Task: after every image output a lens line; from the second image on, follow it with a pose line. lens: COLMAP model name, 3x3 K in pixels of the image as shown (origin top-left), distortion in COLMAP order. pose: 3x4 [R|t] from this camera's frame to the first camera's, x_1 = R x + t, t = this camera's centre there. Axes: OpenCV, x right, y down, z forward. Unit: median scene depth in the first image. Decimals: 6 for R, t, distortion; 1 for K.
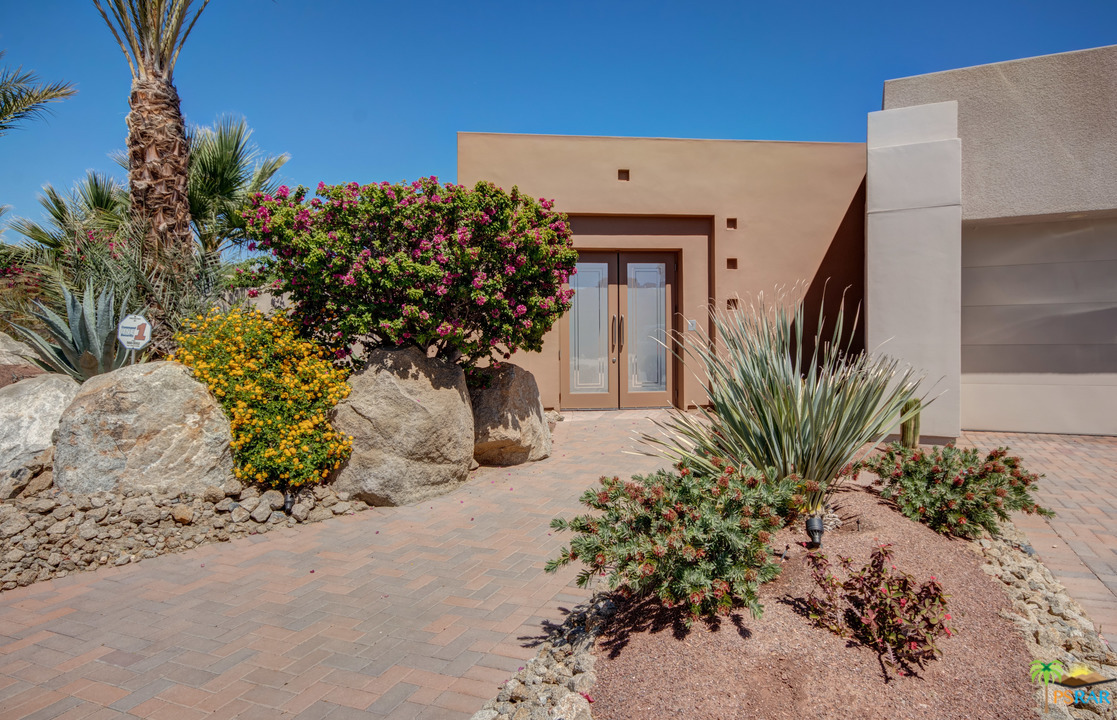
lens RADIAL K [[659.6, 0, 569.7], [0, 659.6, 356.8], [0, 0, 1]] dist [0.030059, 0.000418]
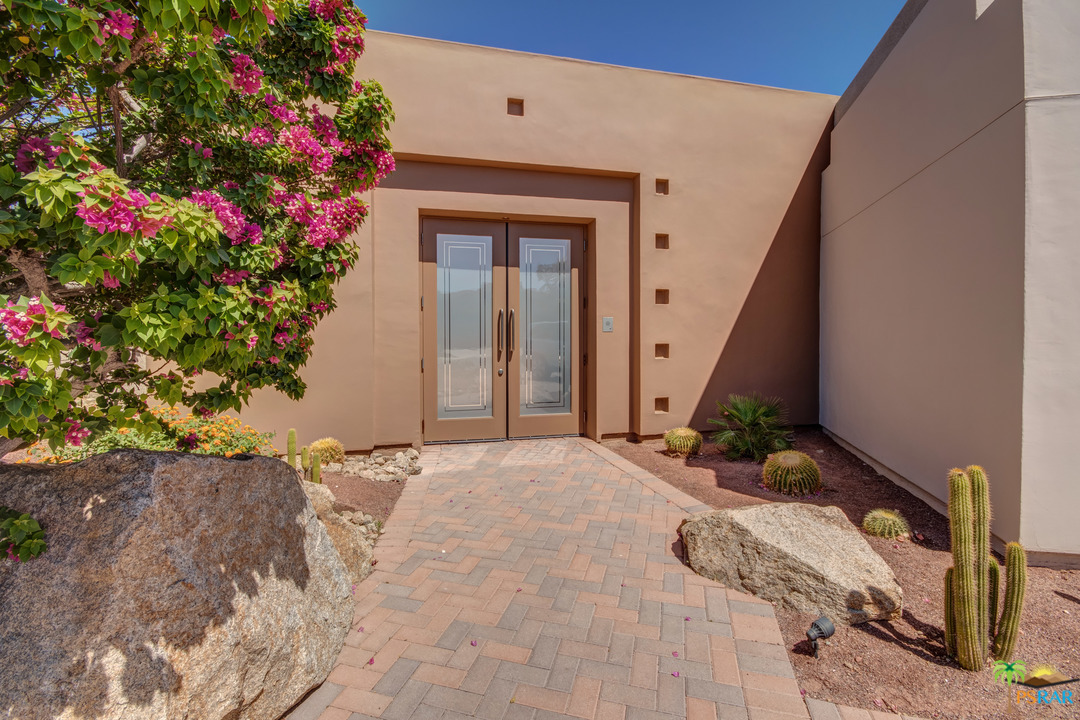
lens RADIAL K [[518.9, 0, 545.2], [0, 518.9, 338.1], [0, 0, 1]] dist [0.003282, -0.006905]
pose [[0.988146, 0.005399, 0.153420, 0.050032], [-0.002764, 0.999845, -0.017384, -0.039141], [-0.153490, 0.016754, 0.988008, 0.762108]]
